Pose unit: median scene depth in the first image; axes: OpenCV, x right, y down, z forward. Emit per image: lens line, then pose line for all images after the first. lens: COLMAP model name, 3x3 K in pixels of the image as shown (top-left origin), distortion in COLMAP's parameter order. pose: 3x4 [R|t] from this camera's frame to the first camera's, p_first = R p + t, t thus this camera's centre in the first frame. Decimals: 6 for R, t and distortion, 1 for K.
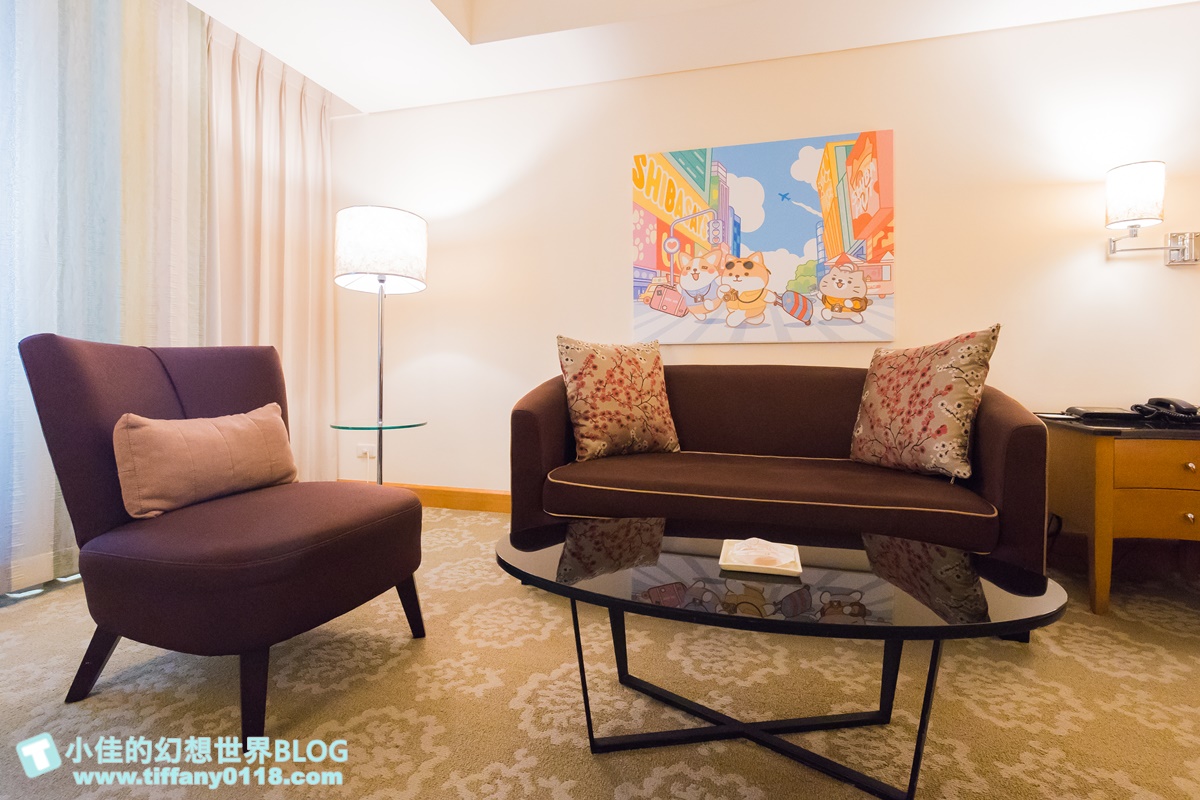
lens RADIAL K [[524.0, 0, 524.7], [0, 524.0, 364.1], [0, 0, 1]] dist [-0.009926, 0.002448]
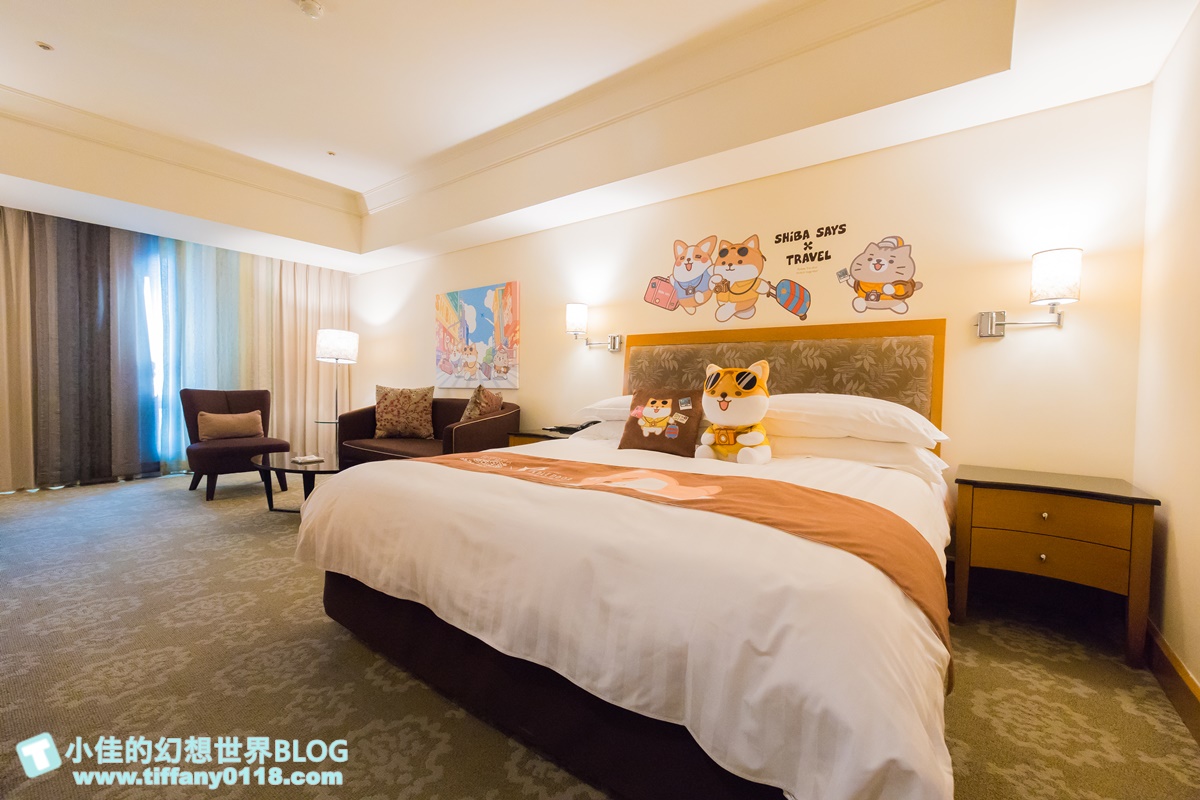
lens RADIAL K [[513.6, 0, 585.9], [0, 513.6, 392.4], [0, 0, 1]] dist [0.004672, -0.000735]
pose [[0.921557, 0.014165, -0.387985, 1.614521], [-0.007826, 0.999809, 0.017915, -0.063566], [0.388165, -0.013473, 0.921491, -0.651843]]
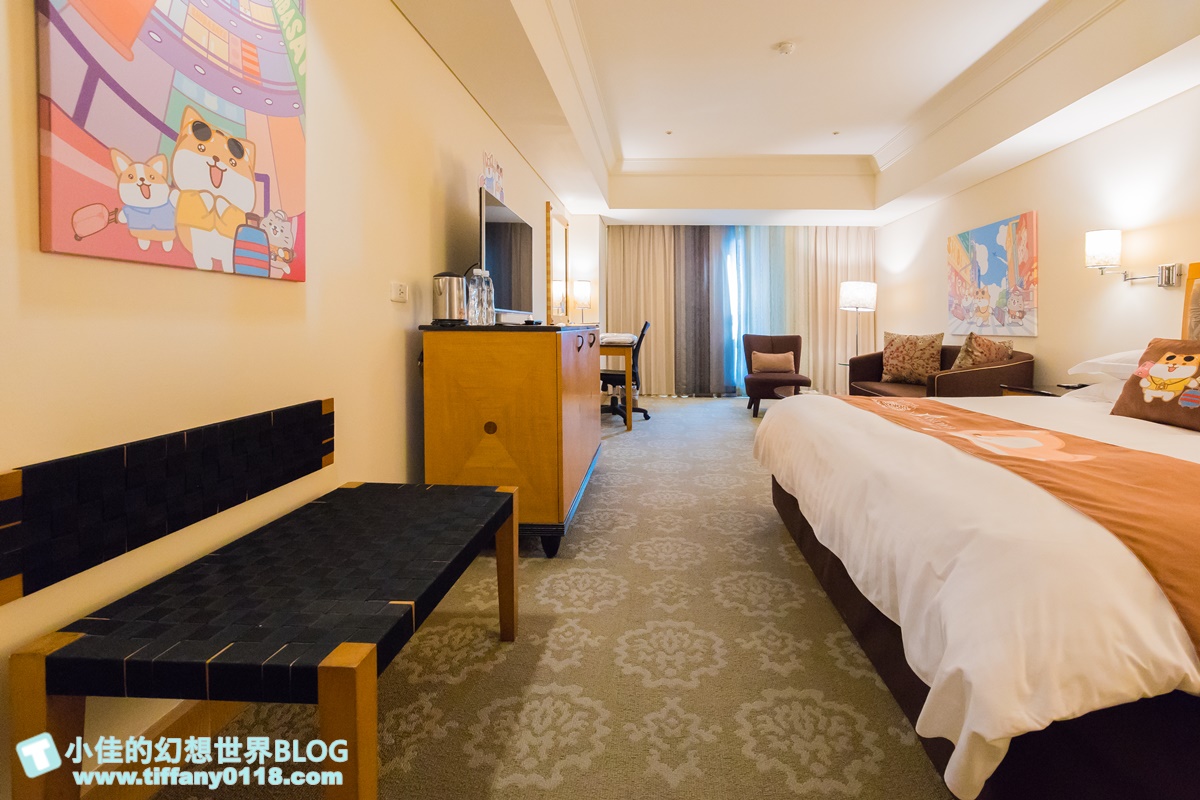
lens RADIAL K [[524.0, 0, 620.4], [0, 524.0, 322.7], [0, 0, 1]] dist [-0.009926, 0.002448]
pose [[0.186880, -0.004690, -0.982372, 2.000807], [0.000349, 0.999989, -0.004707, -0.076866], [0.982383, 0.000537, 0.186879, -0.592133]]
